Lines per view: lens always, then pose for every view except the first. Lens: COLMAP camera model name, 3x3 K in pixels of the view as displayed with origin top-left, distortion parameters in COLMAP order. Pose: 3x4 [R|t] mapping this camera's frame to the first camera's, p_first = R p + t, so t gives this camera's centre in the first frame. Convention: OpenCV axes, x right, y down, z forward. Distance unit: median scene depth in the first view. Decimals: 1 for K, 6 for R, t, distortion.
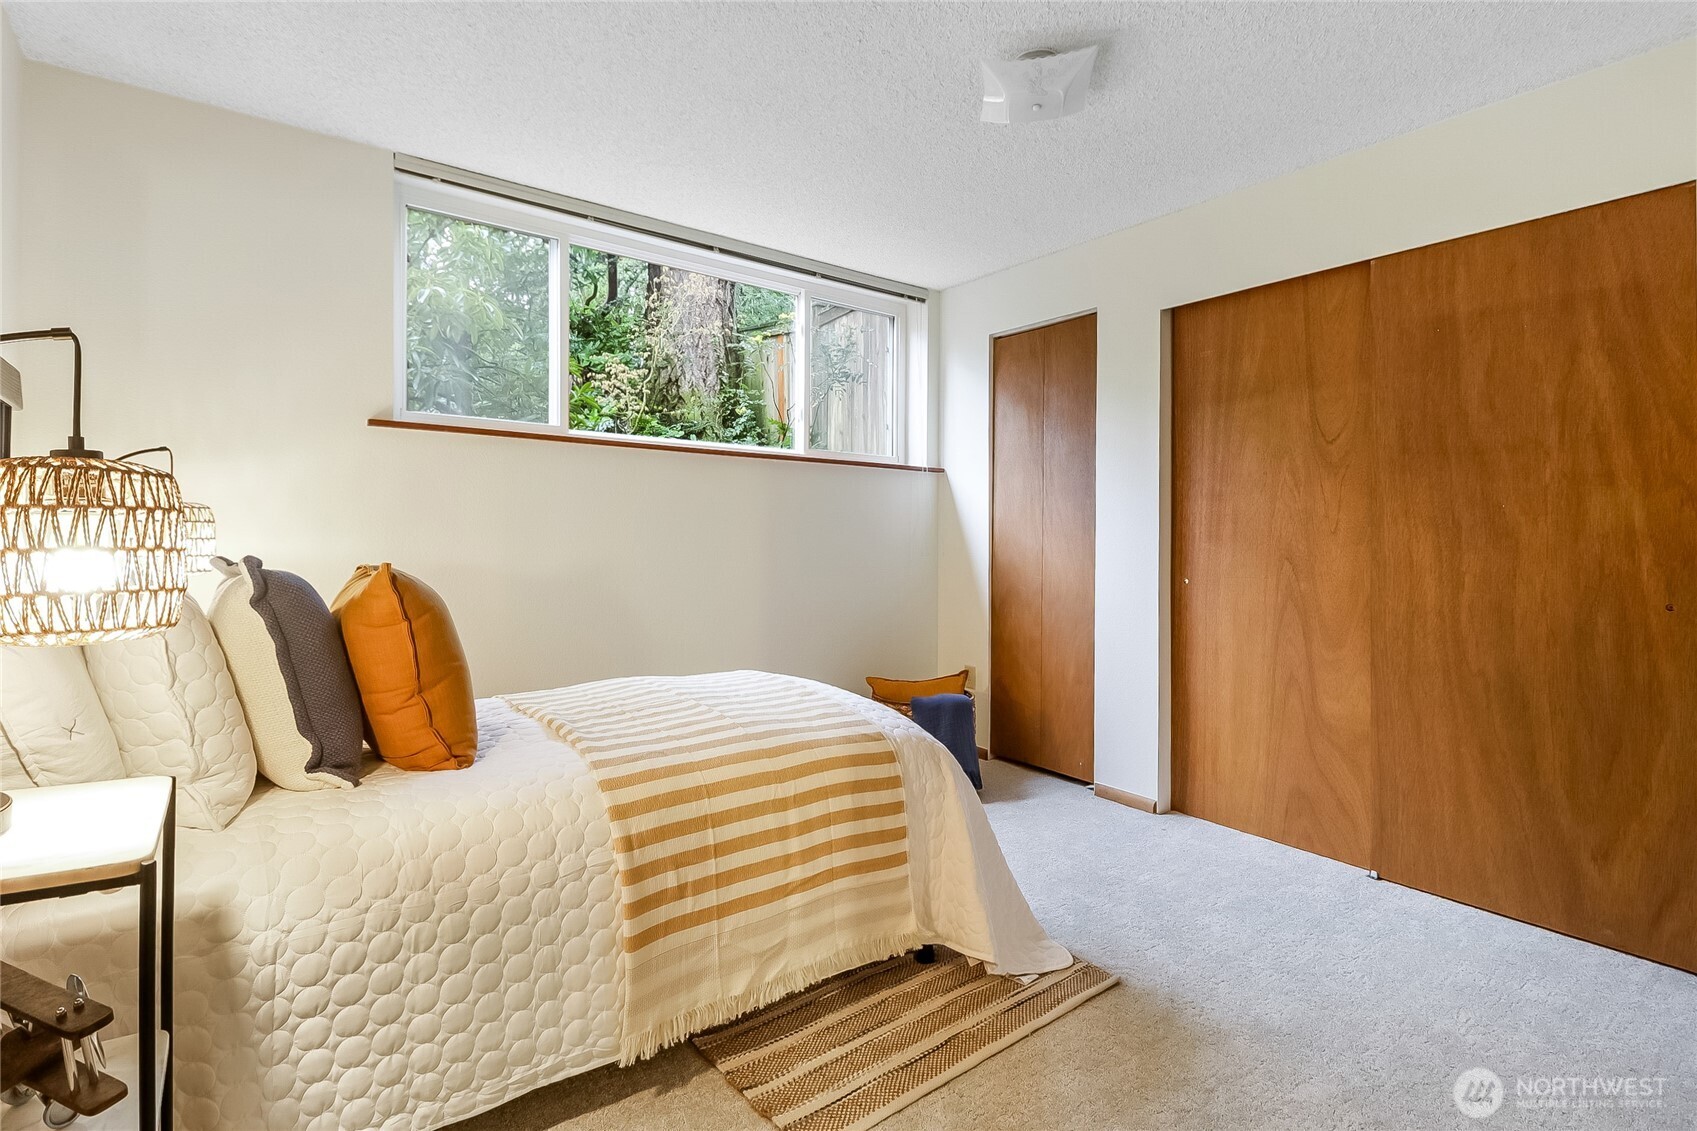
lens RADIAL K [[811.3, 0, 844.3], [0, 811.3, 552.3], [0, 0, 1]] dist [-0.003918, -0.000941]
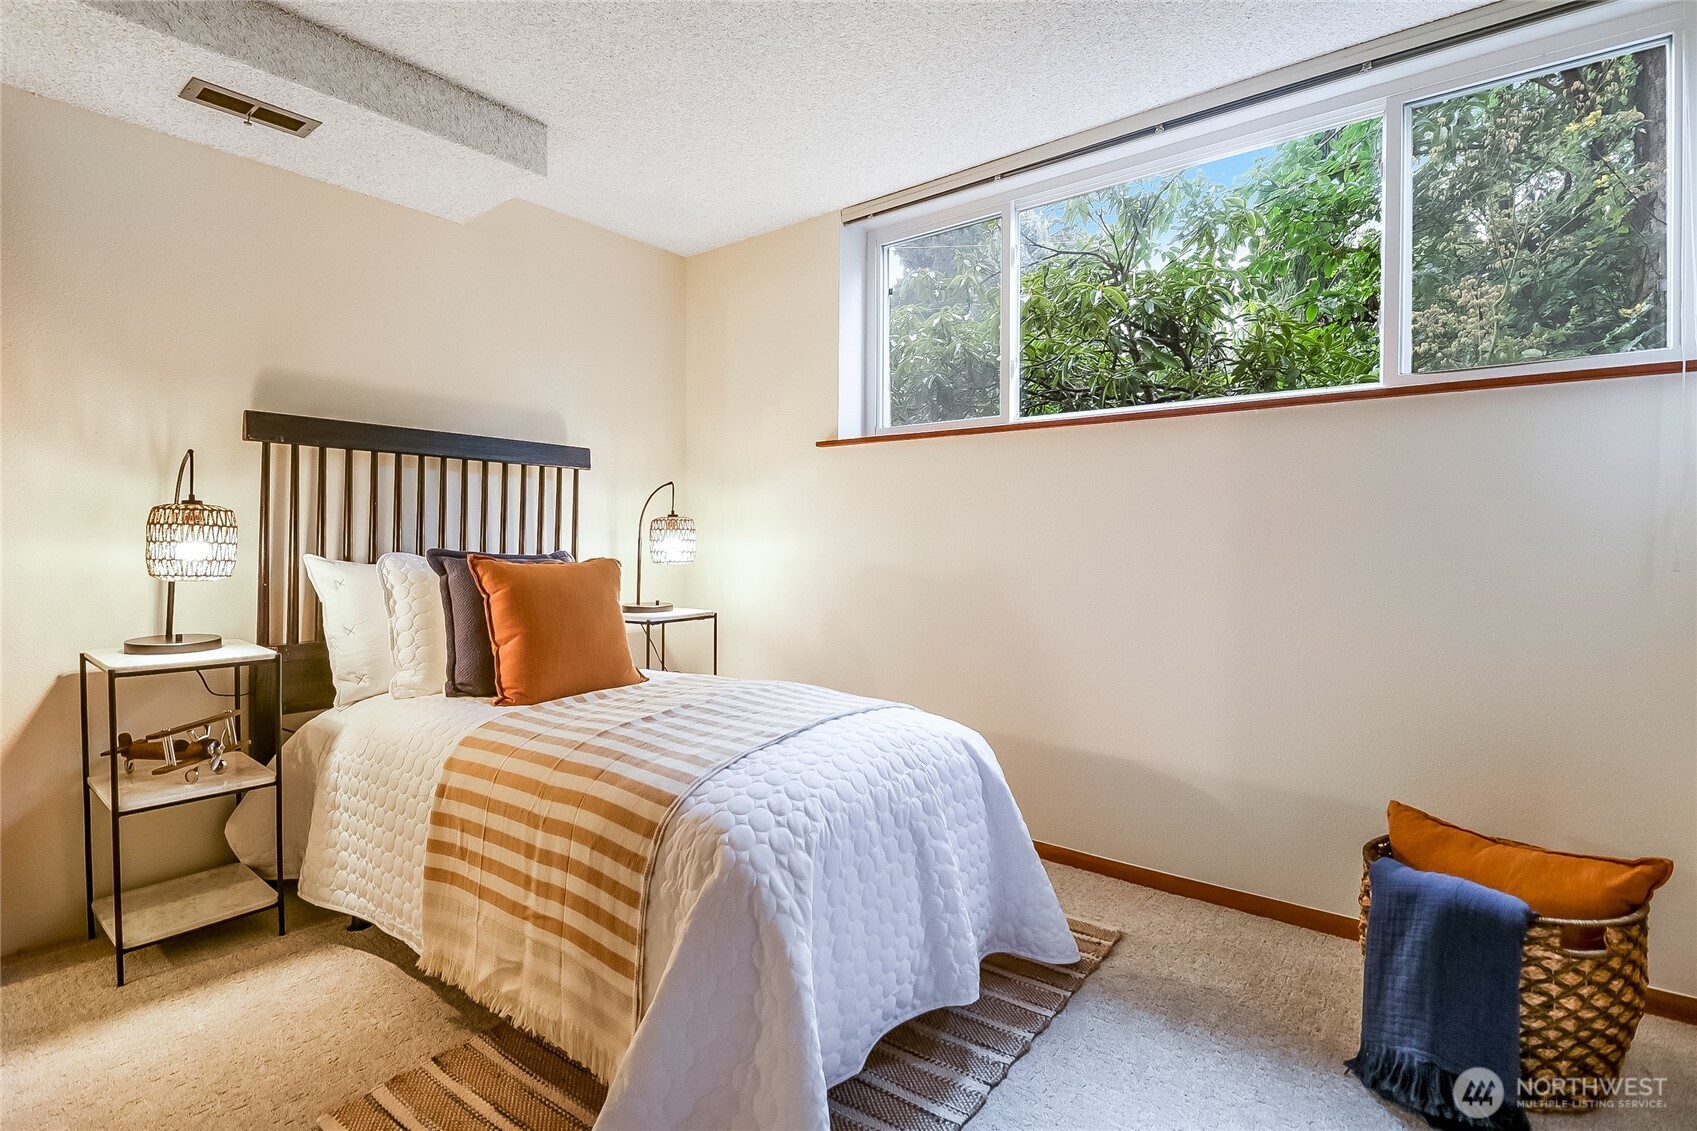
lens RADIAL K [[811.3, 0, 846.0], [0, 811.3, 560.1], [0, 0, 1]] dist [-0.003918, -0.000941]
pose [[0.263002, 0.012908, -0.964709, 0.900854], [-0.012067, 0.999876, 0.010088, -0.000648], [0.964720, 0.008988, 0.263125, 1.090397]]
